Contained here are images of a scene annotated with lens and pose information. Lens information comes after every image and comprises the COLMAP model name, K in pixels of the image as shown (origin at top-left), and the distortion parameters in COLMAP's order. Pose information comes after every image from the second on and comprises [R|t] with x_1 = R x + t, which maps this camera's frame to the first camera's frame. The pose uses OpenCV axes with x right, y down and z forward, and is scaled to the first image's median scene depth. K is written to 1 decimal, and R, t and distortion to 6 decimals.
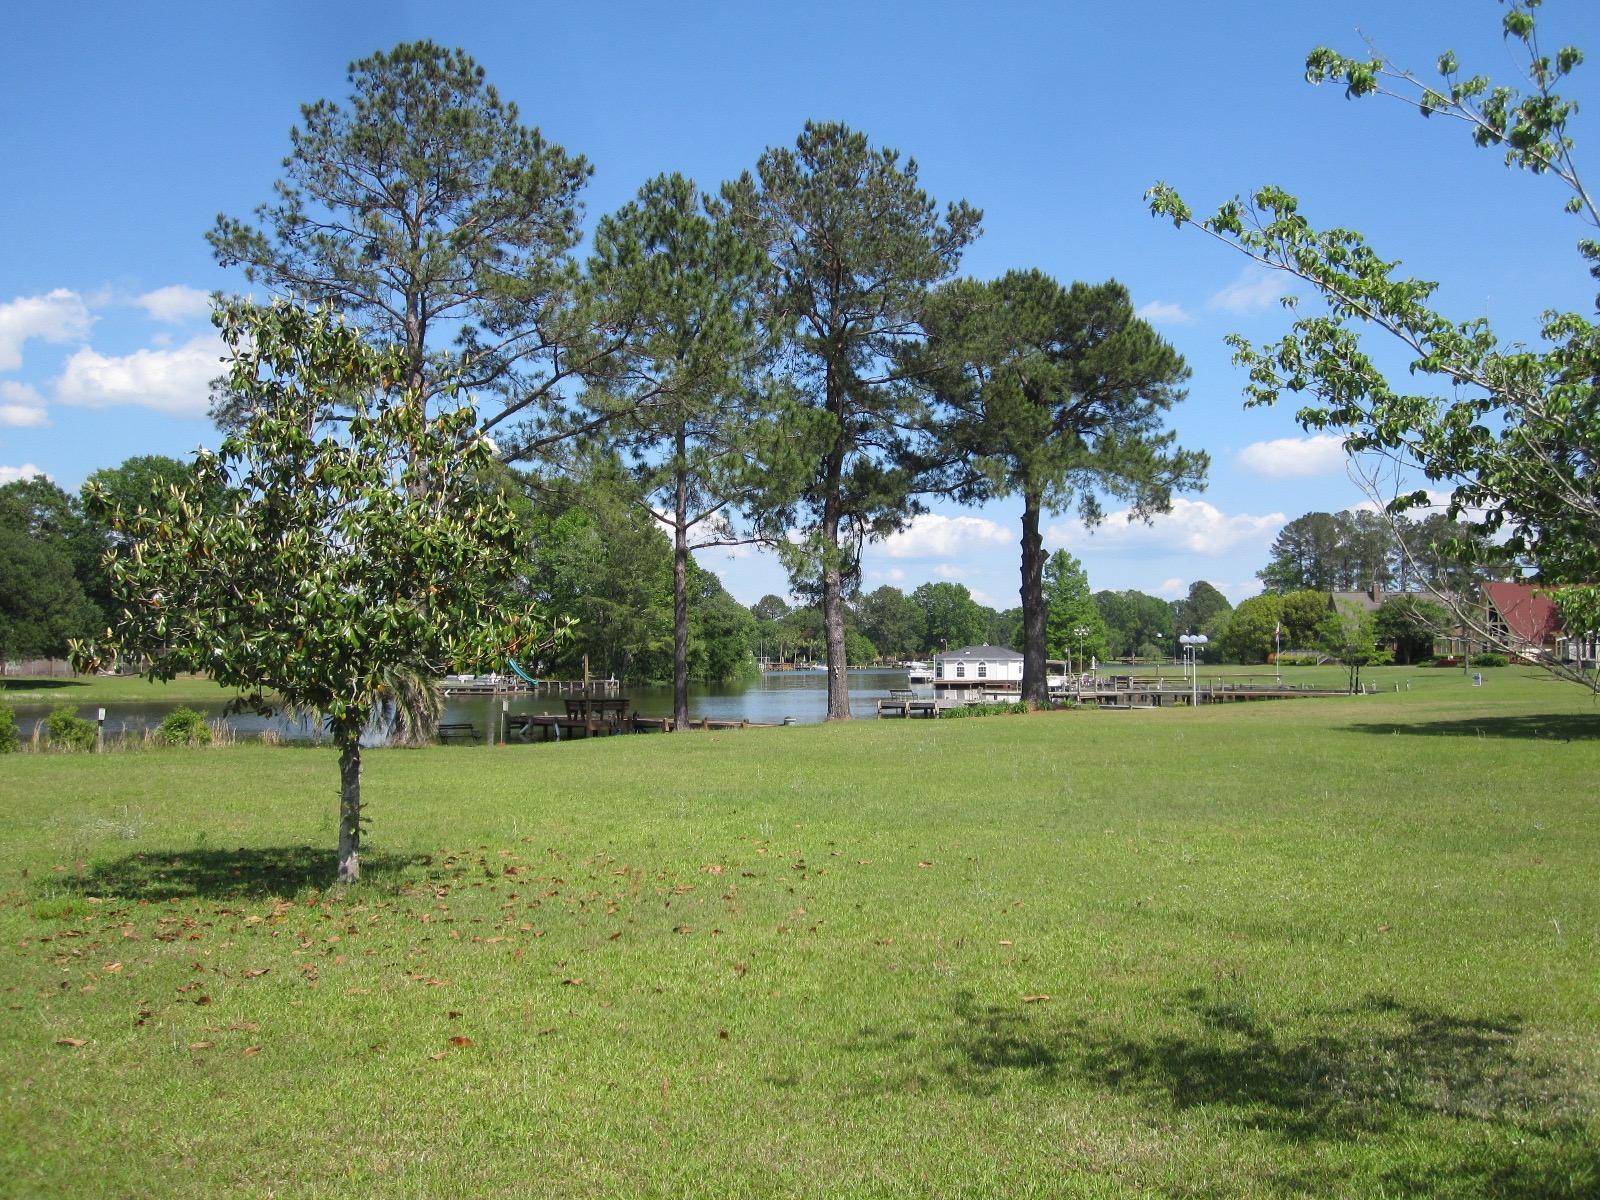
lens RADIAL K [[1553.5, 0, 791.1], [0, 1553.5, 607.7], [0, 0, 1]] dist [-0.082512, 0.003650]
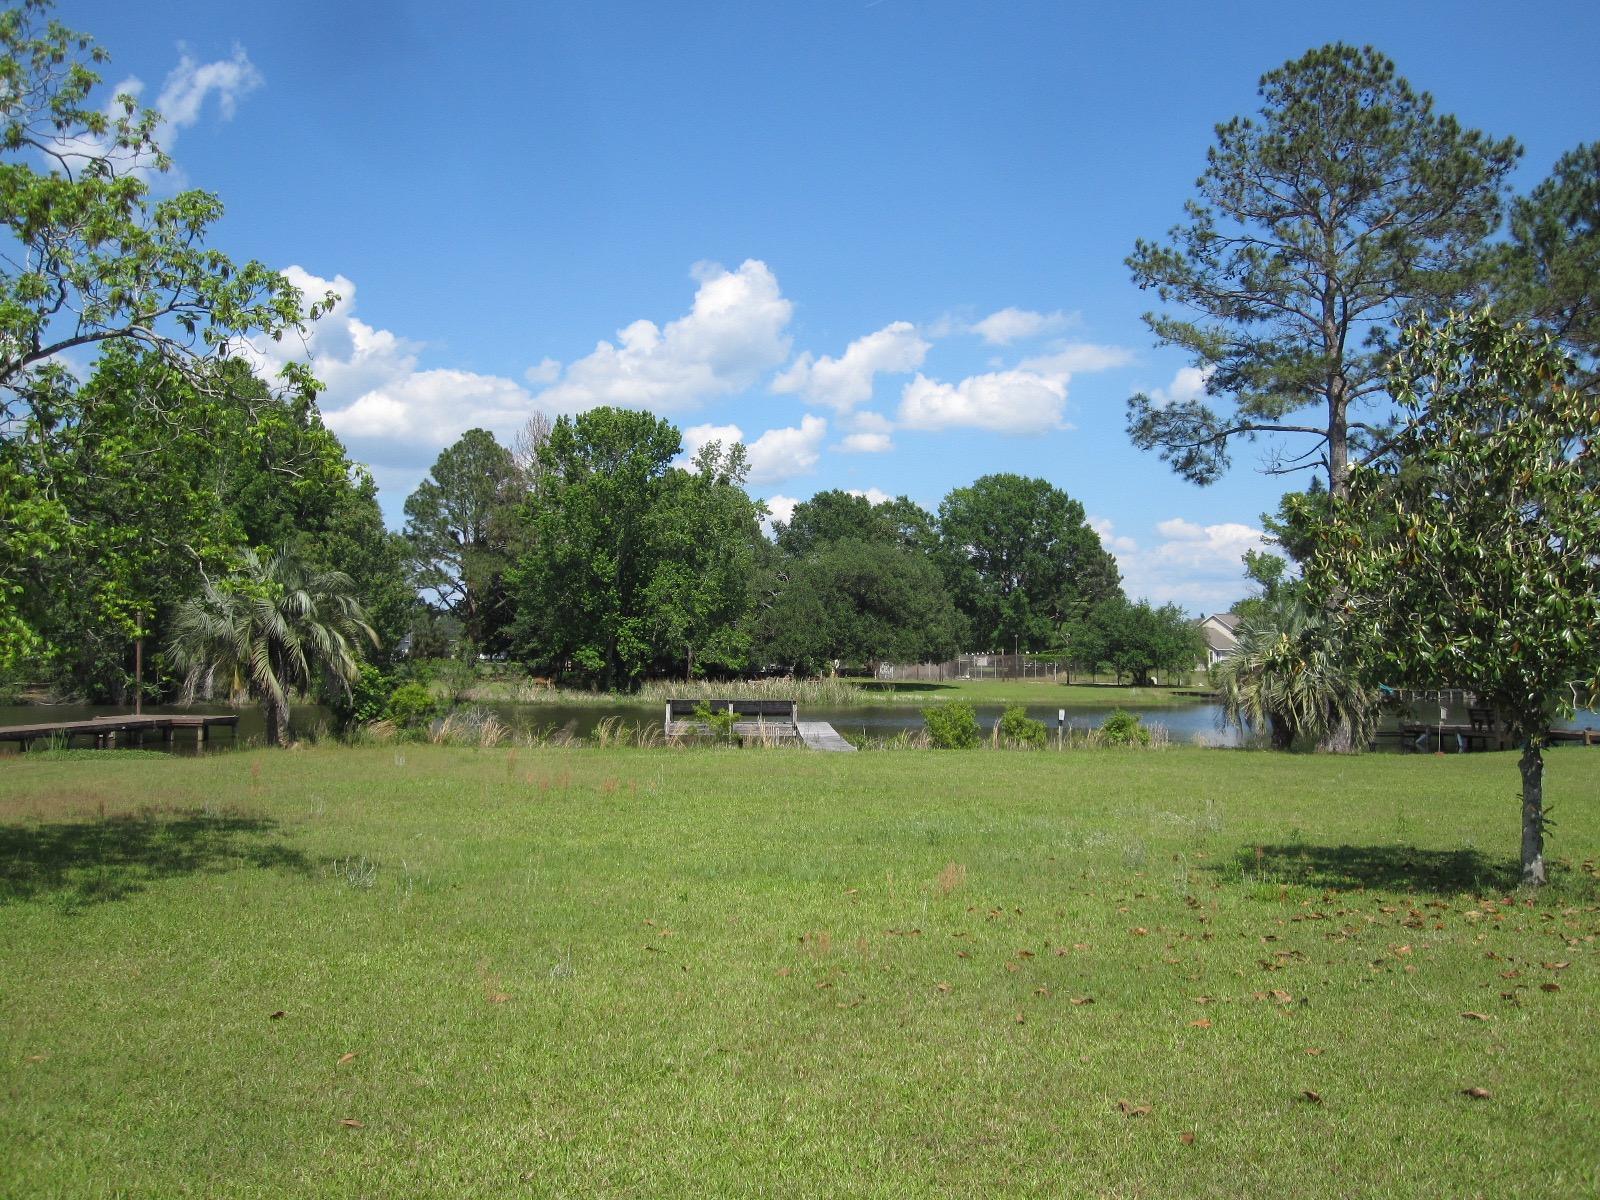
lens RADIAL K [[1547.7, 0, 786.4], [0, 1547.7, 597.4], [0, 0, 1]] dist [-0.080329, 0.041025]
pose [[0.868898, -0.013342, -0.494811, -0.062039], [0.007818, 0.999882, -0.013231, -0.000092], [0.494929, 0.007627, 0.868900, -0.031008]]
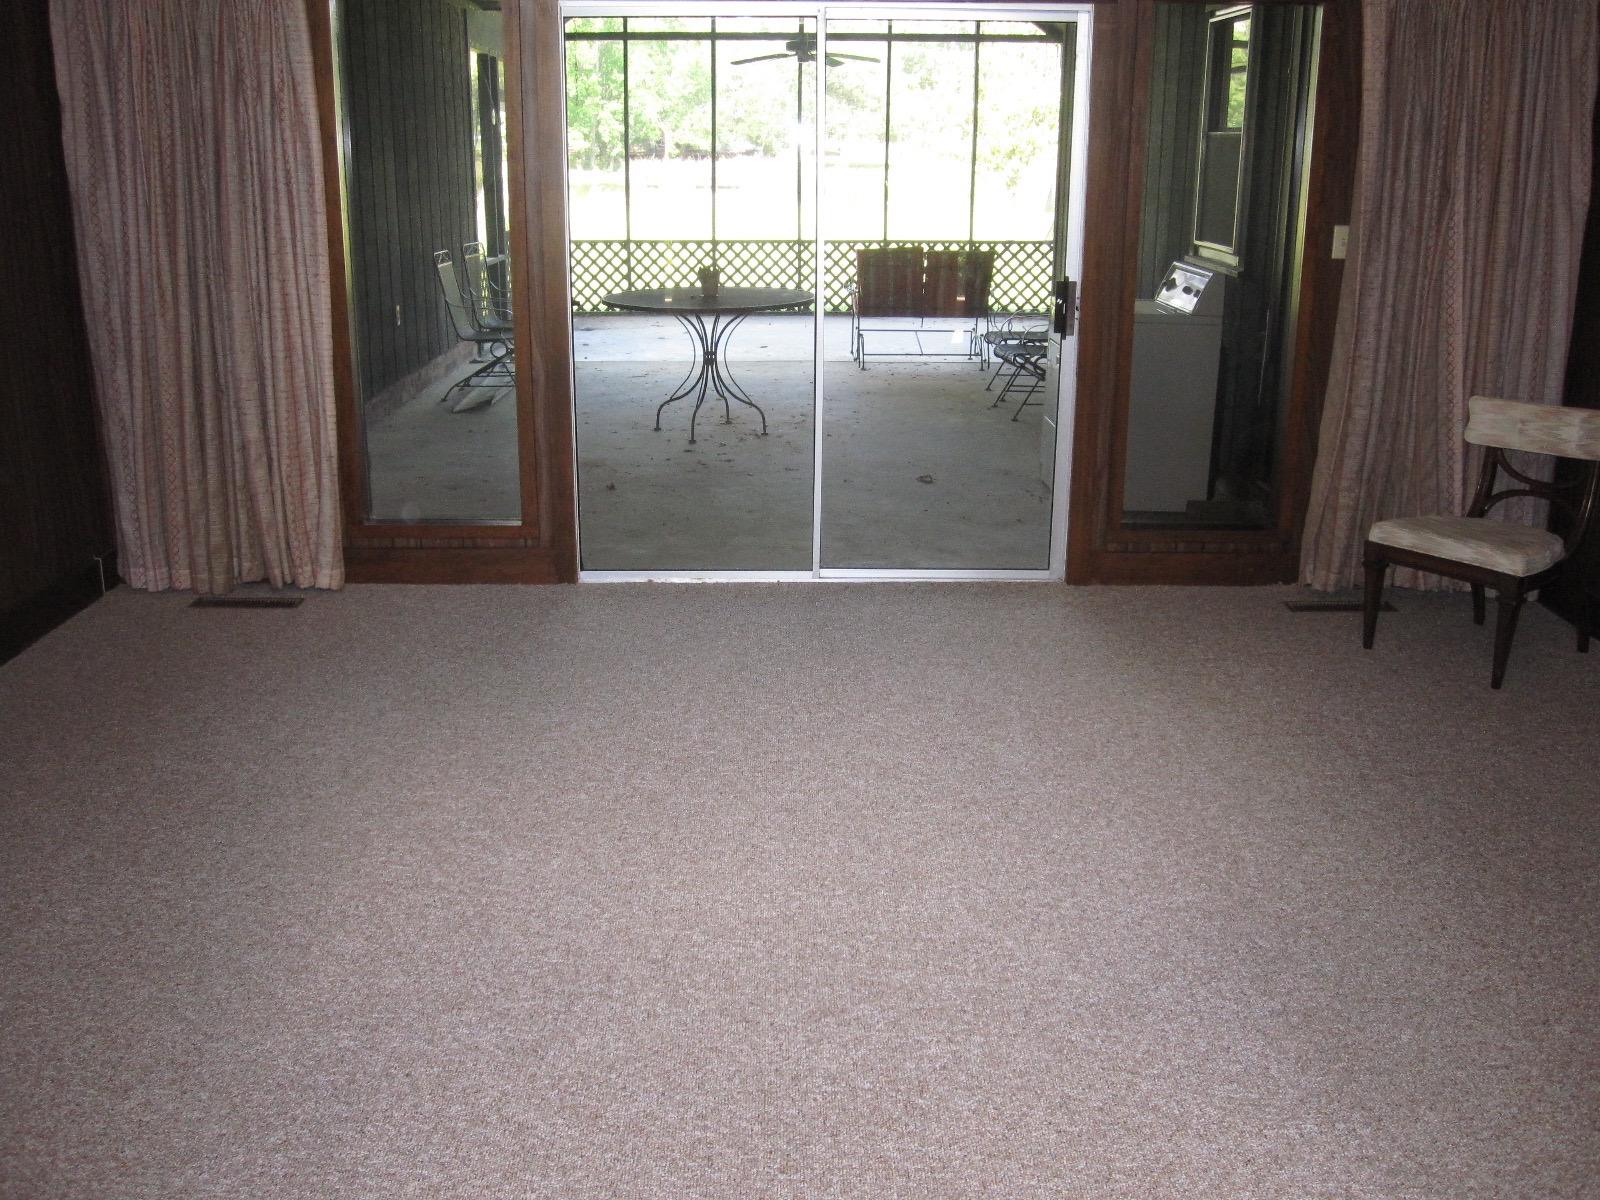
lens RADIAL K [[1547.7, 0, 786.4], [0, 1547.7, 597.4], [0, 0, 1]] dist [-0.080329, 0.041025]
pose [[0.871857, 0.147730, -0.466949, 0.156885], [0.006448, 0.949878, 0.312555, -0.015364], [0.489718, -0.275514, 0.827205, -0.327566]]
